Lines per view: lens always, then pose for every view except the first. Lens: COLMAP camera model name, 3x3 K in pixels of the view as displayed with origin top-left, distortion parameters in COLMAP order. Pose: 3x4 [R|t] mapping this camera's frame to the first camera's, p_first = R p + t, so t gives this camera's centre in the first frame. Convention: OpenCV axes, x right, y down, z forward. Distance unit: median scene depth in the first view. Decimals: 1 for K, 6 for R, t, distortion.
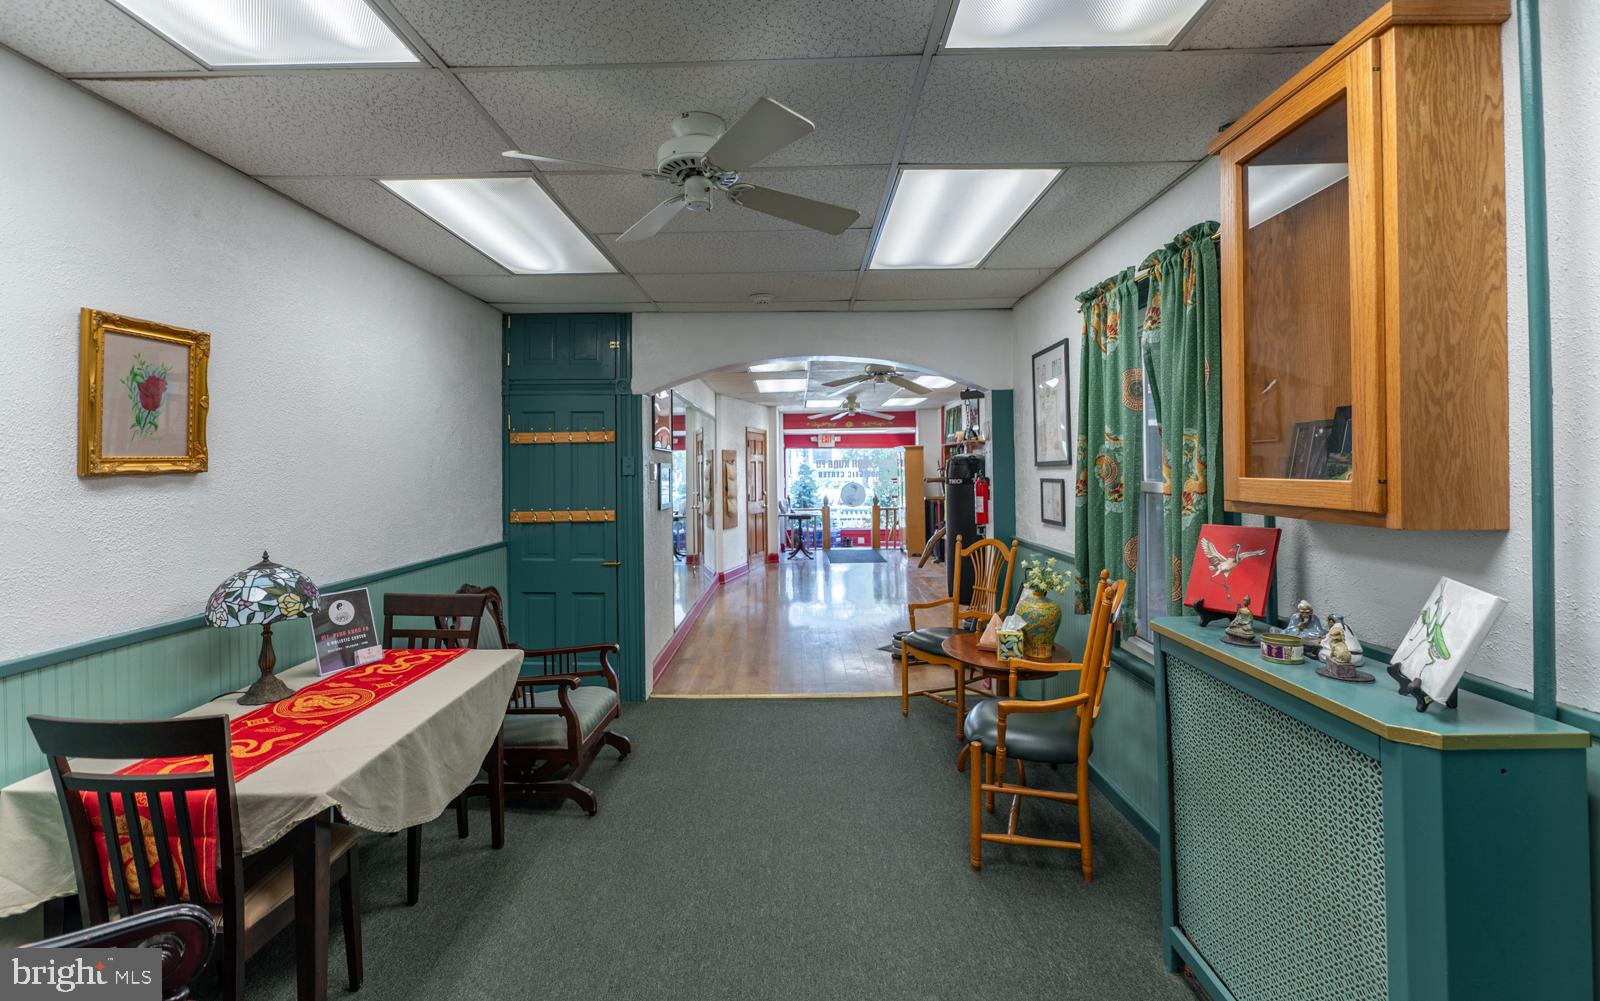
lens RADIAL K [[680.2, 0, 806.8], [0, 680.2, 459.7], [0, 0, 1]] dist [-0.001479, -0.000696]
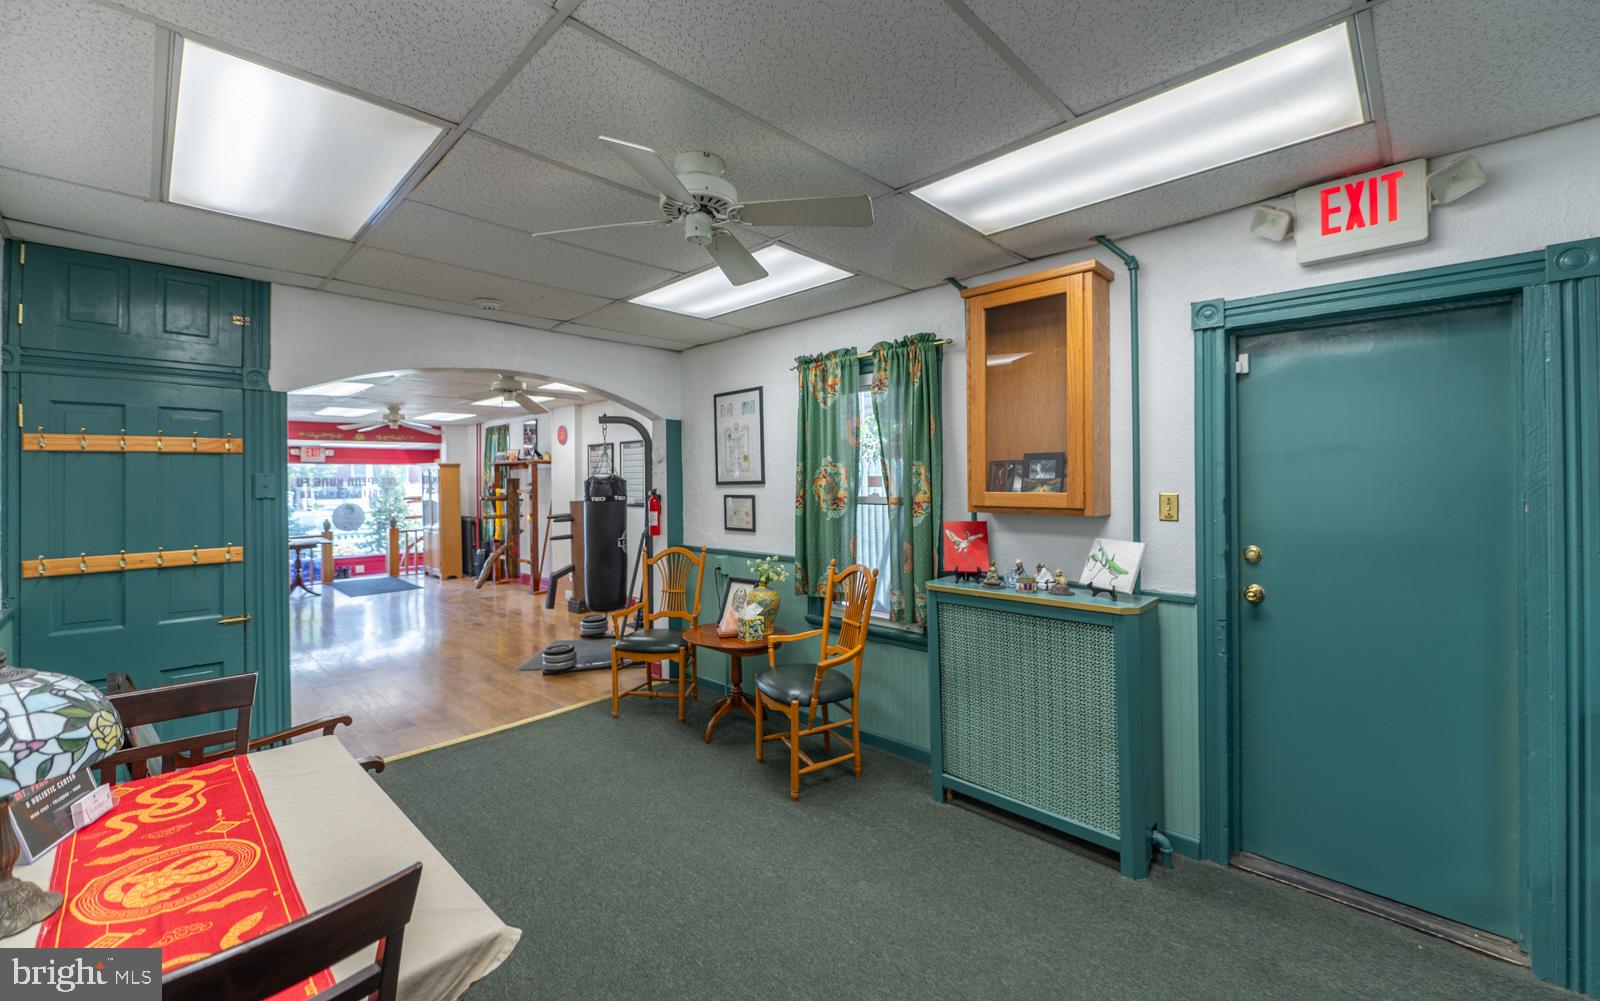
lens RADIAL K [[625.2, 0, 797.0], [0, 625.2, 473.6], [0, 0, 1]] dist [-0.000978, -0.000078]
pose [[0.697744, 0.010845, 0.716265, -0.574452], [-0.005925, 0.999939, -0.009368, -0.001697], [-0.716323, 0.002293, 0.697765, 0.166622]]
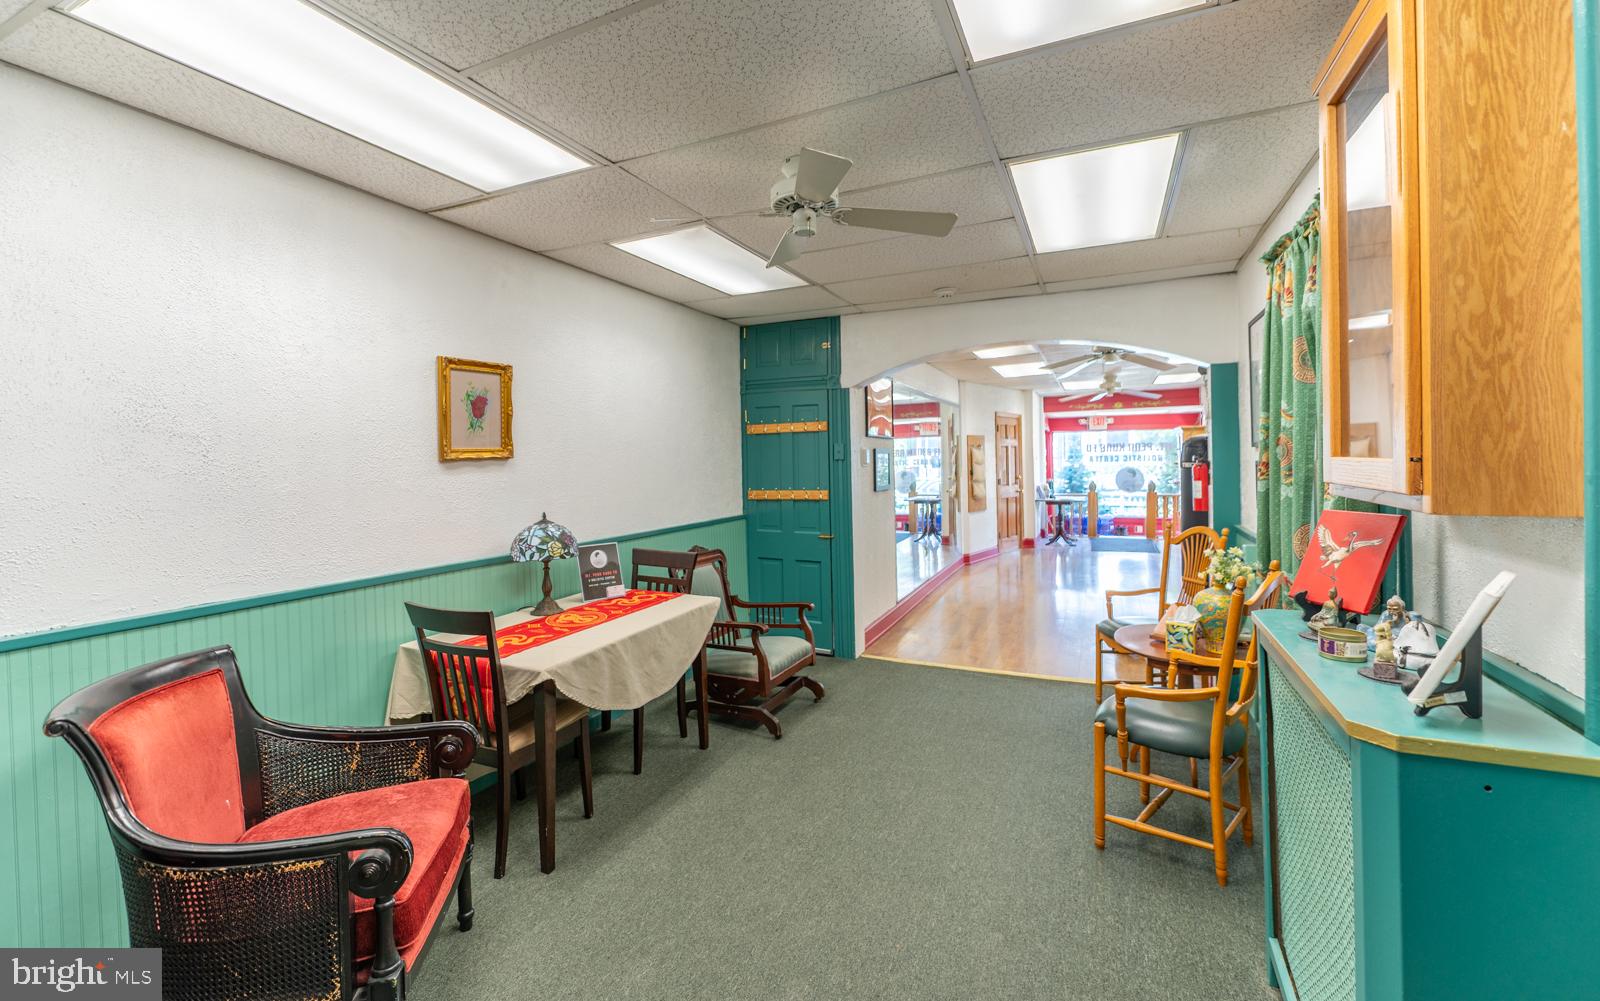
lens RADIAL K [[667.5, 0, 818.3], [0, 667.5, 461.1], [0, 0, 1]] dist [-0.000708, -0.000296]
pose [[0.915208, -0.004336, -0.402958, 0.257959], [0.013799, 0.999693, 0.020582, 0.003021], [0.402746, -0.024397, 0.914987, -0.056974]]
